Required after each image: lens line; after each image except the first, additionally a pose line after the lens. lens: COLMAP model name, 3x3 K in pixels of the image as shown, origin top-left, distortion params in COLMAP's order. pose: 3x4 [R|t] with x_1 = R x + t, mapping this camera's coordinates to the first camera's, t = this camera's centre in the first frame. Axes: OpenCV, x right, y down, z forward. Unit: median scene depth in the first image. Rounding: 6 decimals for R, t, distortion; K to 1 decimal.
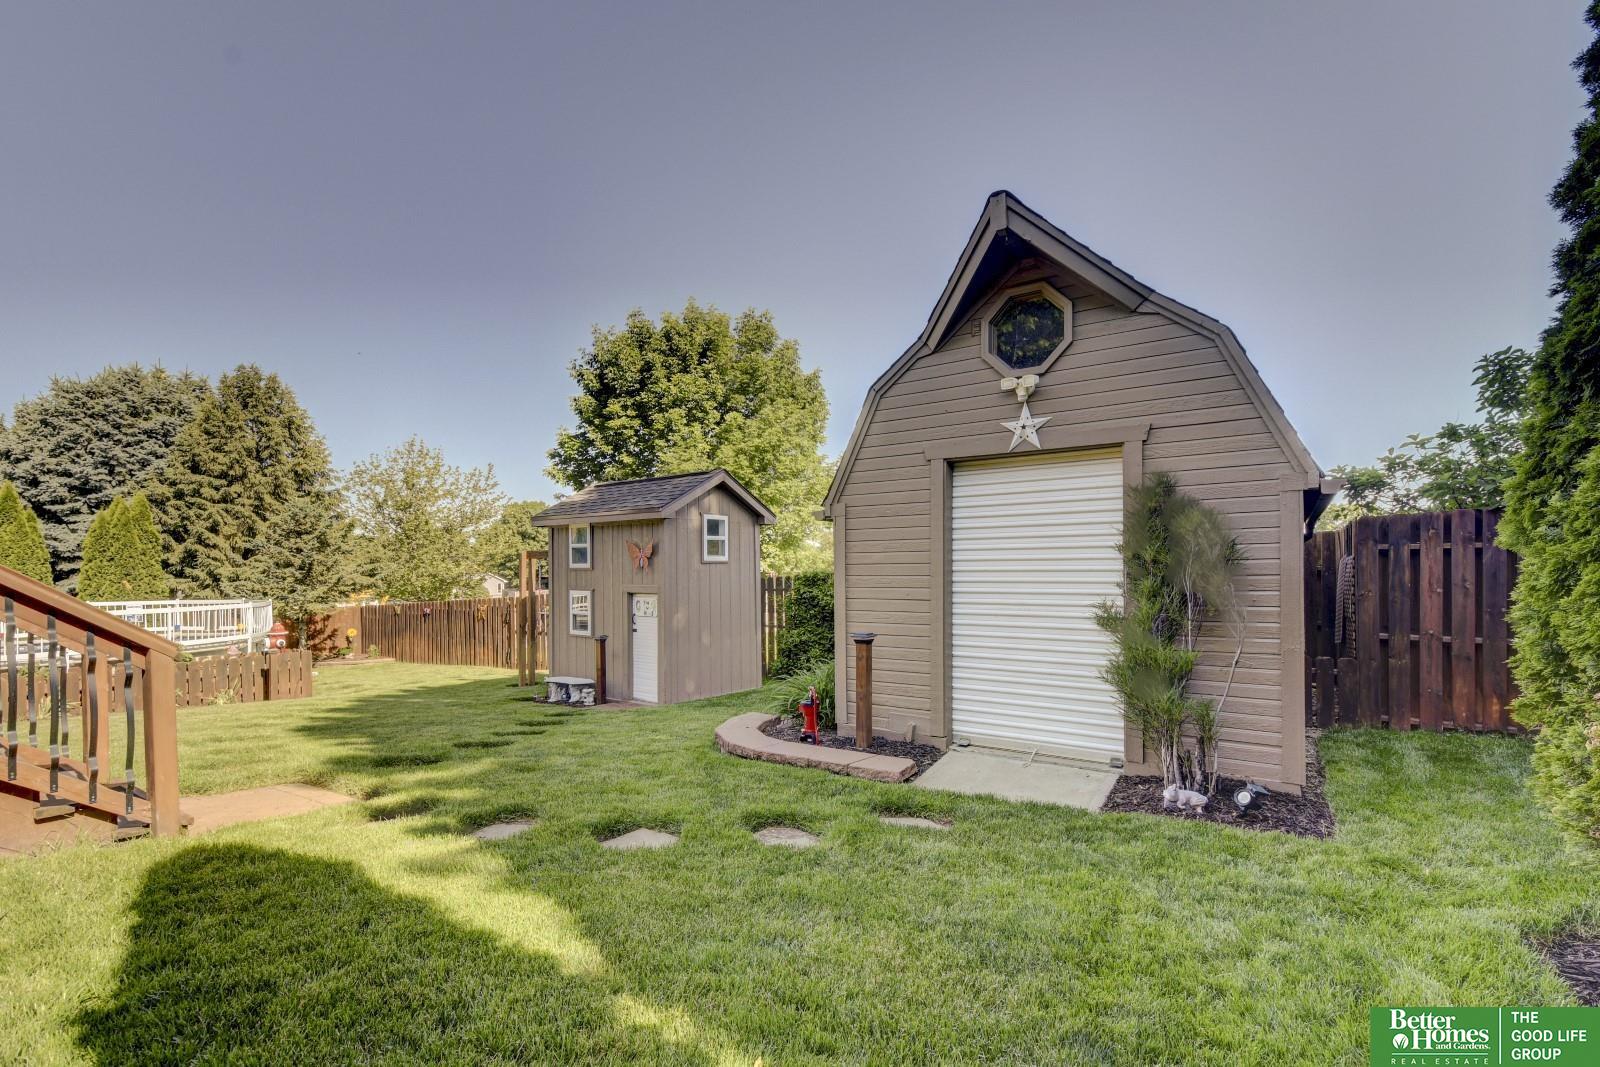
lens RADIAL K [[730.0, 0, 833.2], [0, 730.0, 514.5], [0, 0, 1]] dist [0.041616, -0.000101]
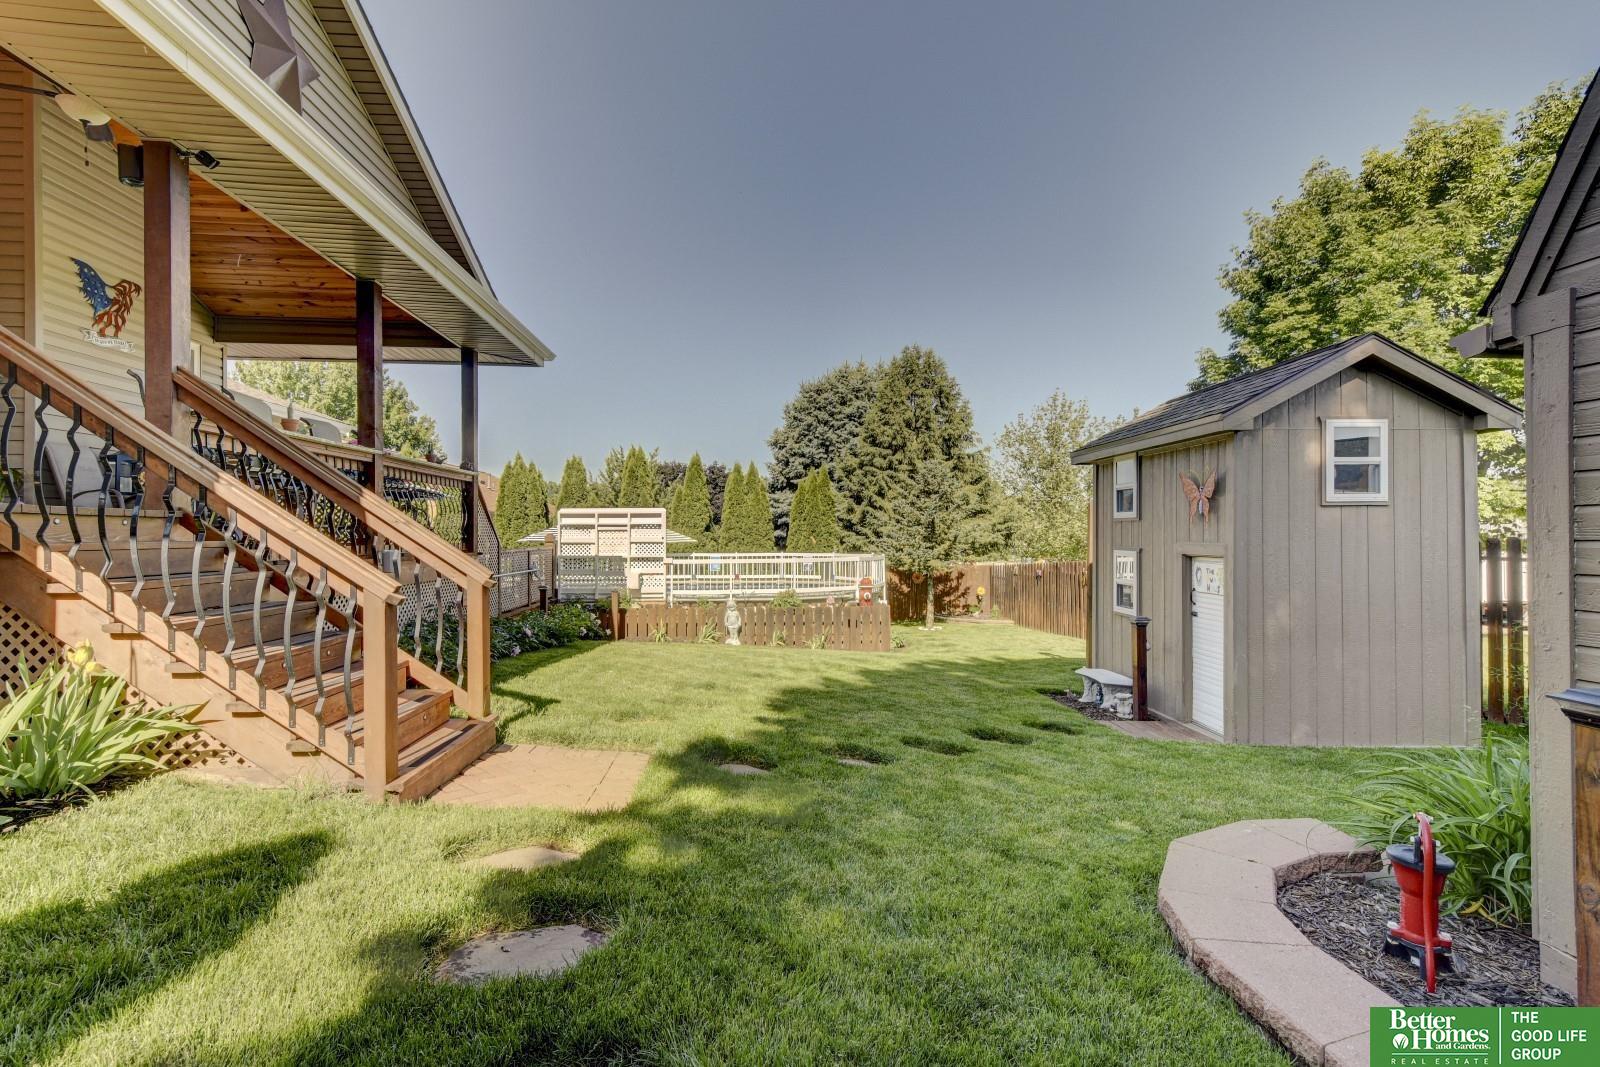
lens RADIAL K [[763.3, 0, 803.4], [0, 763.3, 524.3], [0, 0, 1]] dist [0.011098, -0.000984]
pose [[0.596021, -0.011943, -0.802880, 0.035333], [0.060378, 0.997725, 0.029980, 0.024032], [0.800696, -0.066346, 0.595386, 0.203424]]
